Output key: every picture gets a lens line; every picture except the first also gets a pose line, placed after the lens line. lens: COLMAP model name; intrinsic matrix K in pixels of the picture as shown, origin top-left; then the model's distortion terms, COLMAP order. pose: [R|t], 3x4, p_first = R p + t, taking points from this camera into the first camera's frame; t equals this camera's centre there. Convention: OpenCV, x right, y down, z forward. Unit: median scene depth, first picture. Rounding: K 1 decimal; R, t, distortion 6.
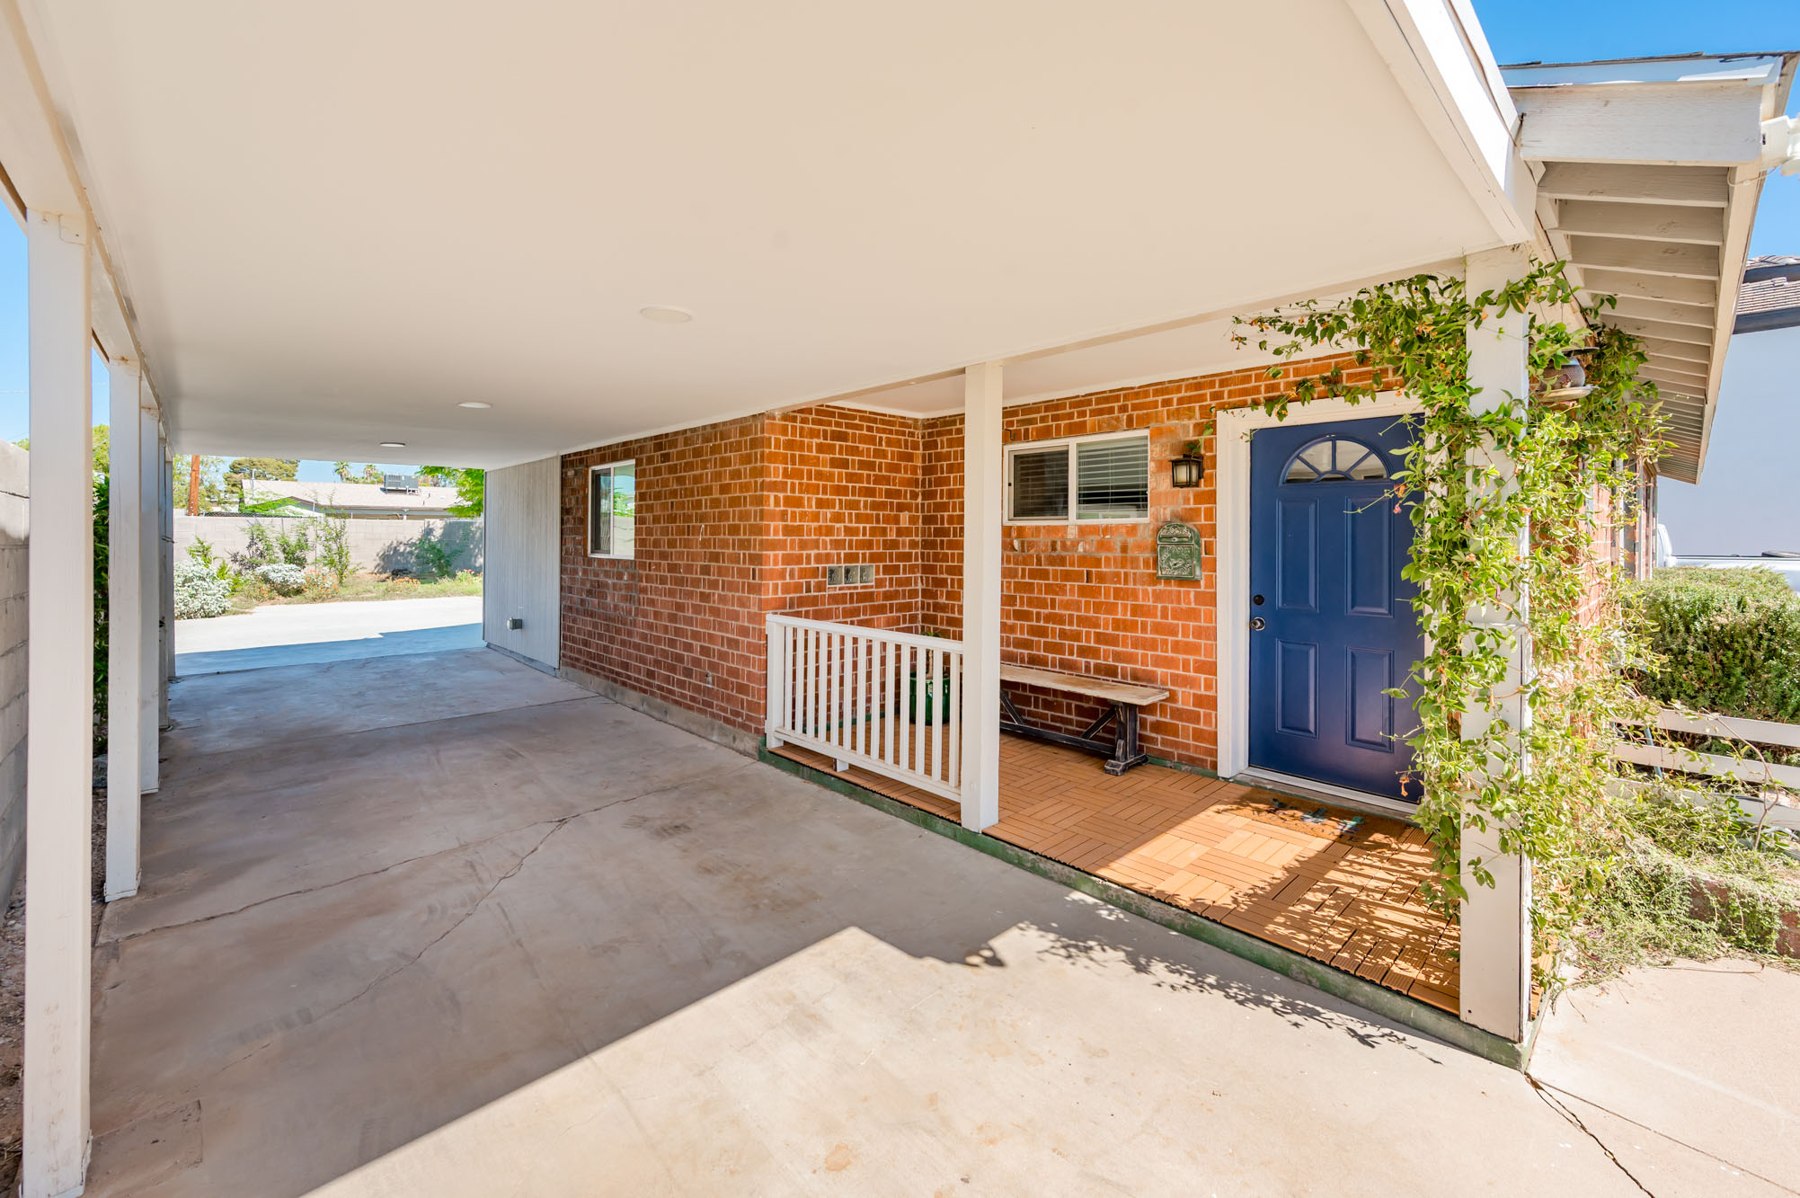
lens RADIAL K [[731.7, 0, 939.3], [0, 731.7, 530.9], [0, 0, 1]] dist [-0.003681, -0.000197]
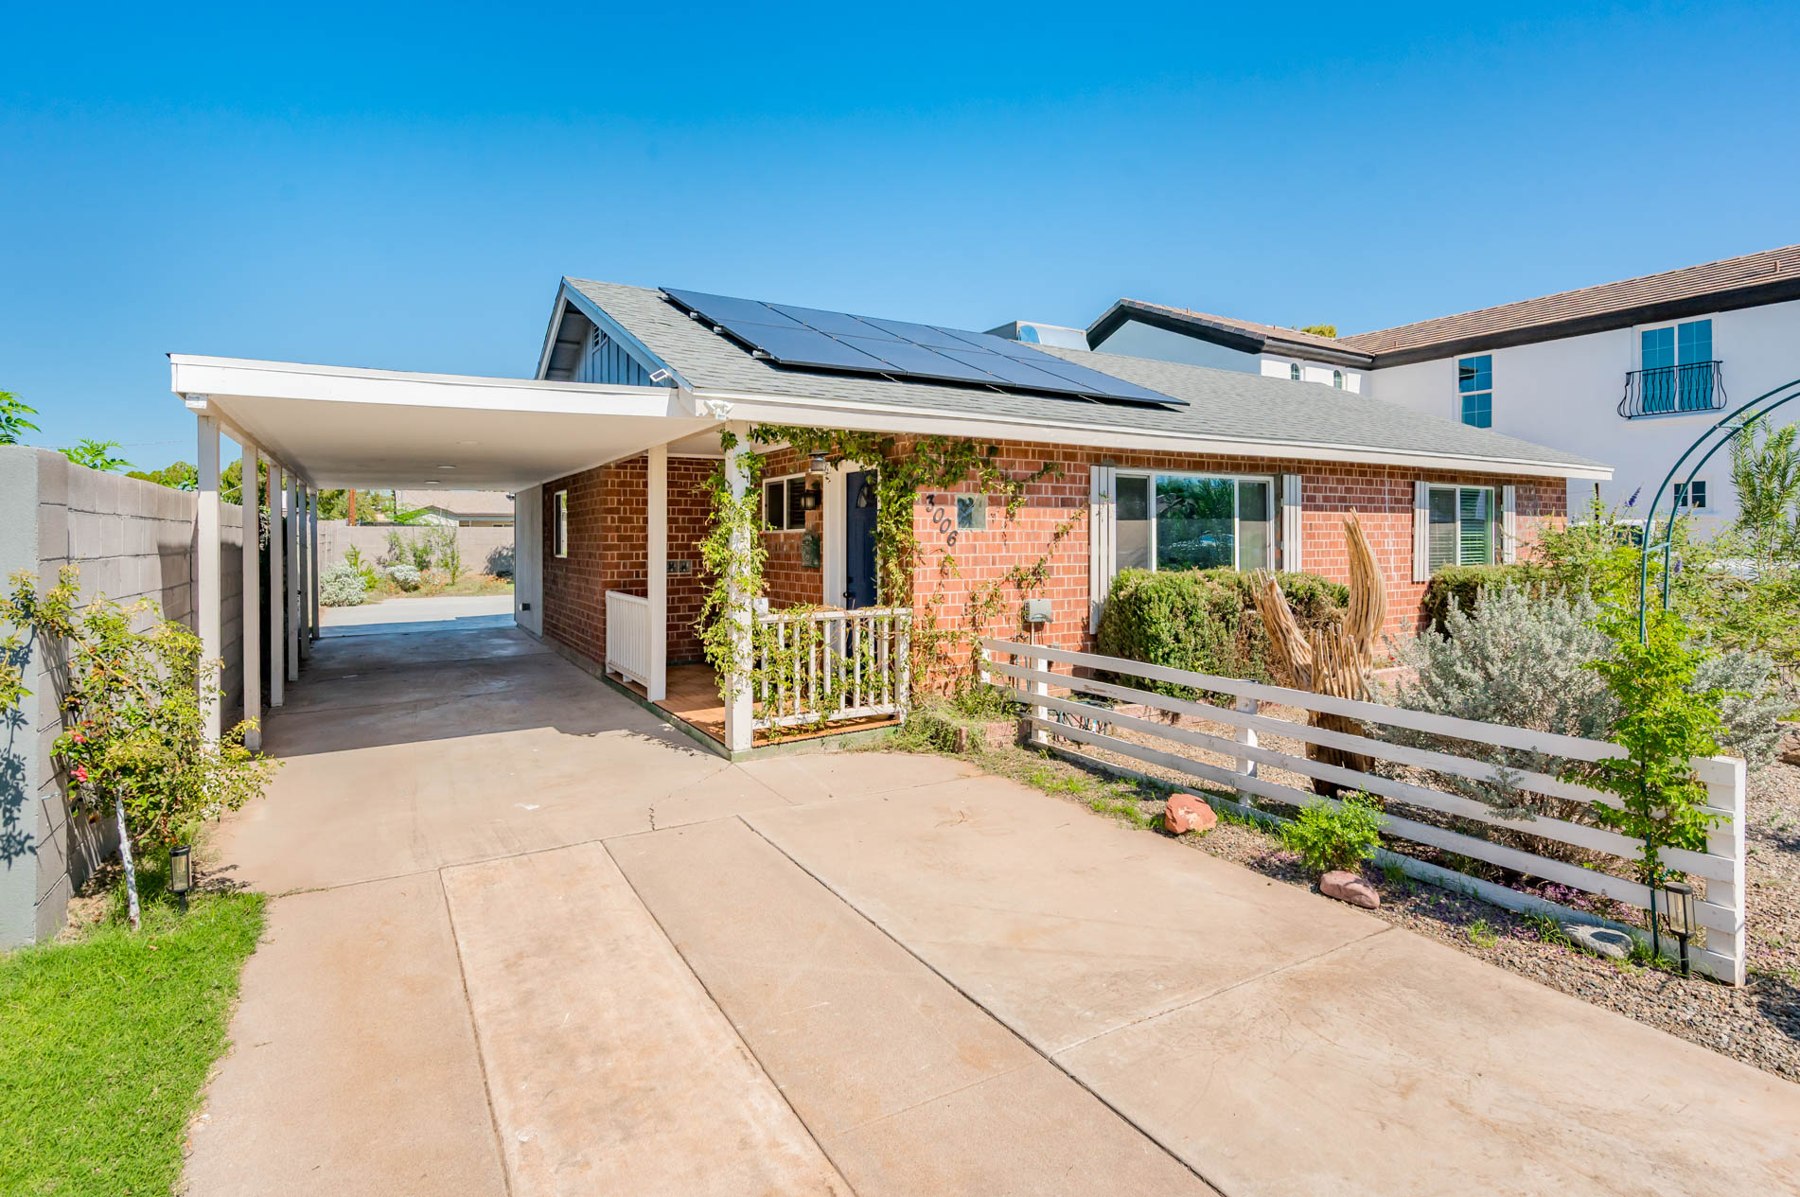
lens RADIAL K [[812.4, 0, 860.9], [0, 812.4, 549.9], [0, 0, 1]] dist [0.005838, -0.000042]
pose [[0.970360, -0.000471, -0.241664, 0.656412], [0.004949, 0.999827, 0.017922, -0.004159], [0.241614, -0.018587, 0.970195, -0.526928]]
